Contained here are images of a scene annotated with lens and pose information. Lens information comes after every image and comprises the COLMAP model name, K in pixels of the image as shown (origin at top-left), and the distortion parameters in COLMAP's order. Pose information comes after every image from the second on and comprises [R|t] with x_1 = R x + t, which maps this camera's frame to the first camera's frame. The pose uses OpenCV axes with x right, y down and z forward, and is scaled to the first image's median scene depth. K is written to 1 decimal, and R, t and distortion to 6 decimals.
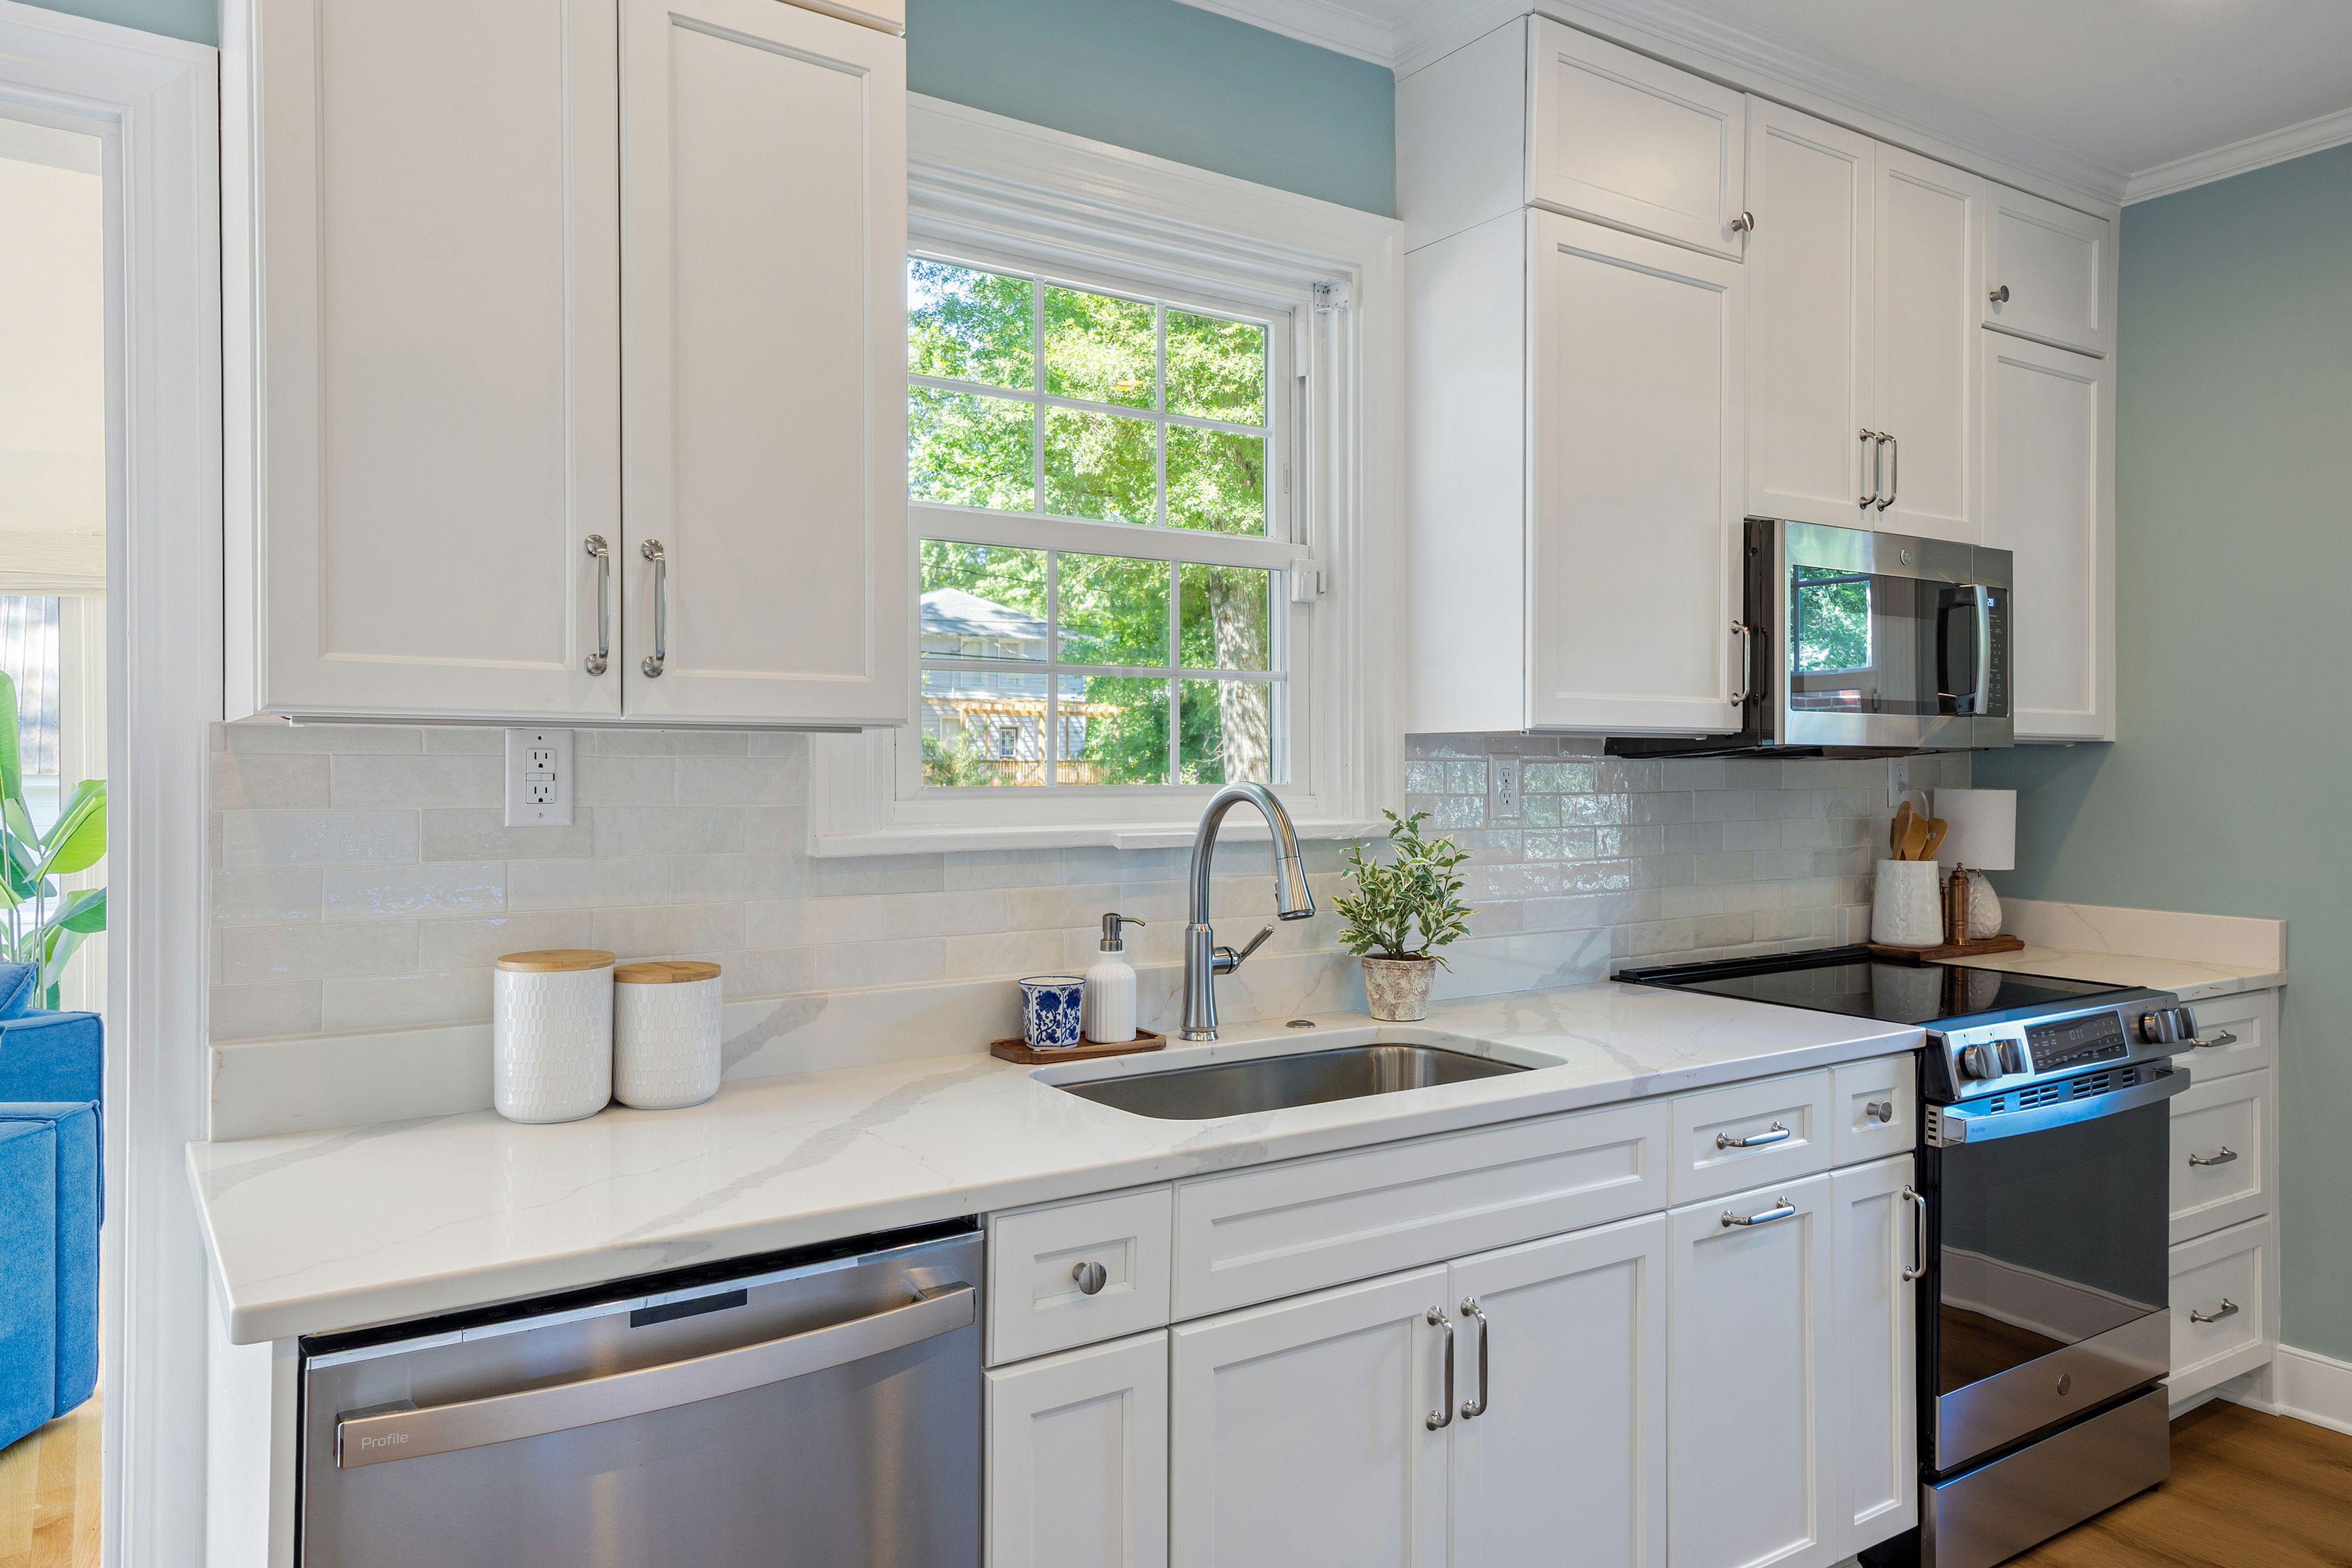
lens RADIAL K [[1567.1, 0, 1161.0], [0, 1567.1, 781.1], [0, 0, 1]] dist [0.025557, 0.002523]
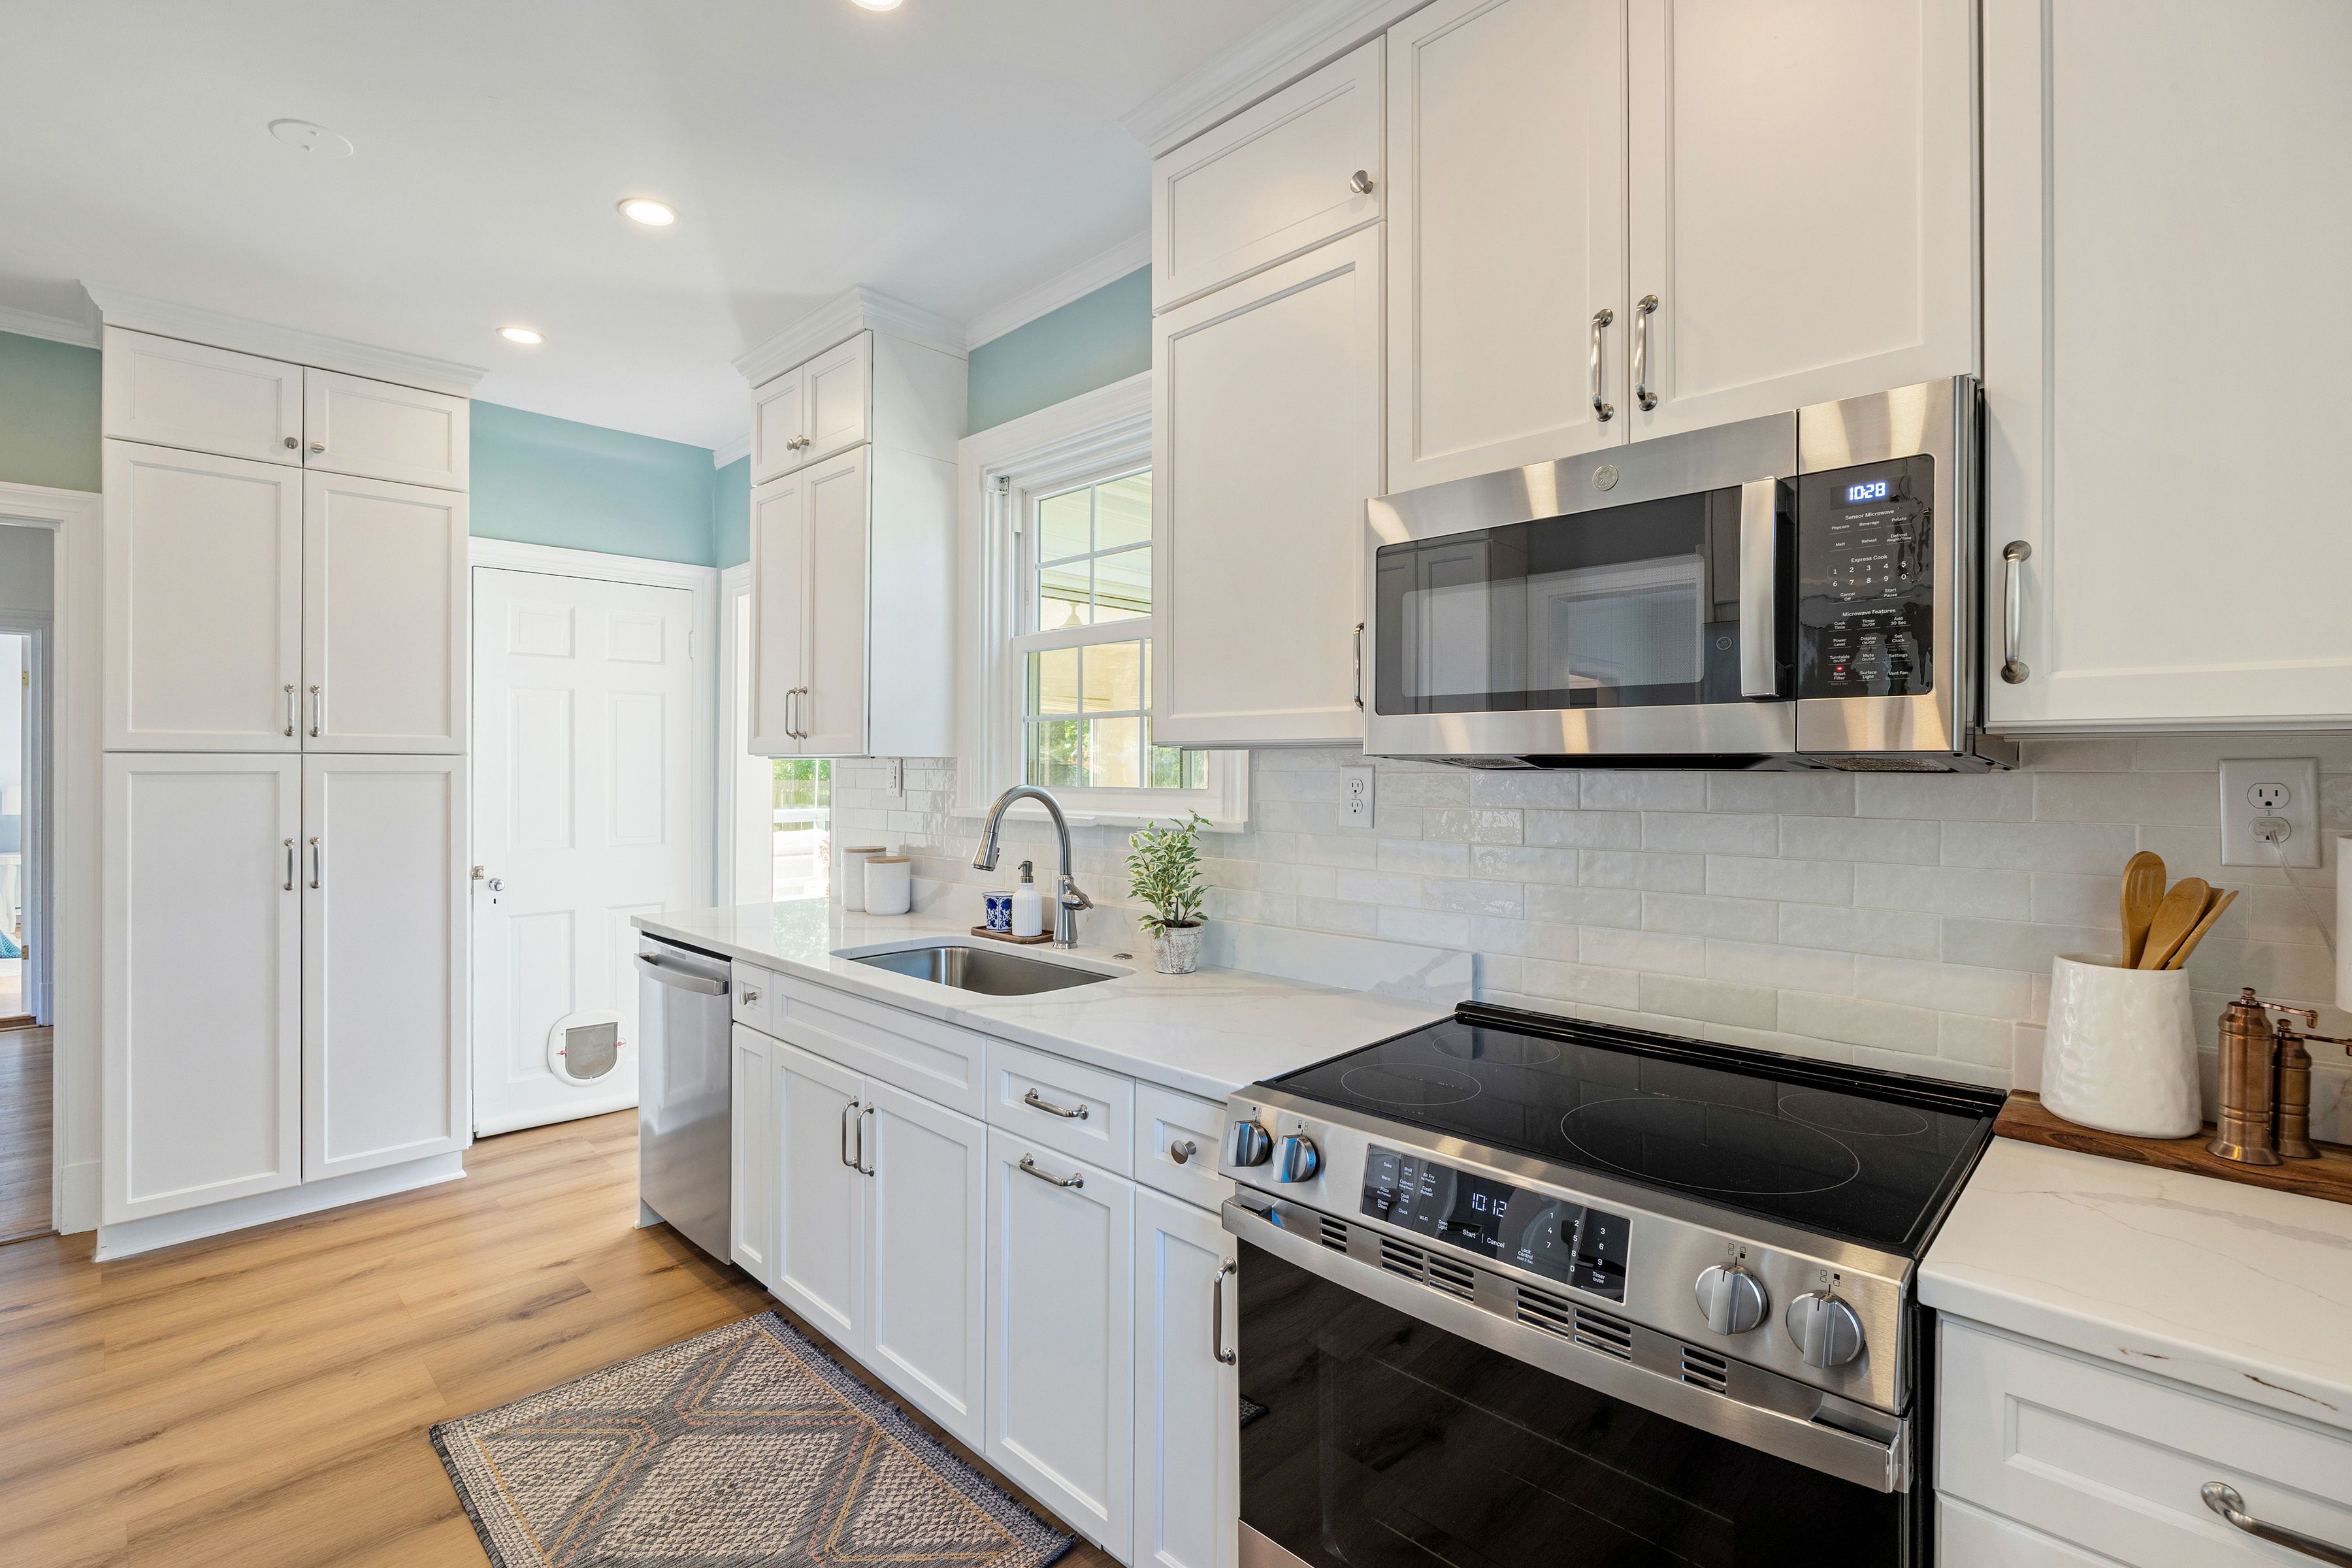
lens RADIAL K [[1062.6, 0, 1167.3], [0, 1062.6, 773.9], [0, 0, 1]] dist [-0.014614, 0.000218]
pose [[0.202907, 0.004409, -0.979188, 1.123579], [-0.015411, 0.999880, 0.001309, -0.013418], [0.979077, 0.014825, 0.202951, 0.911598]]
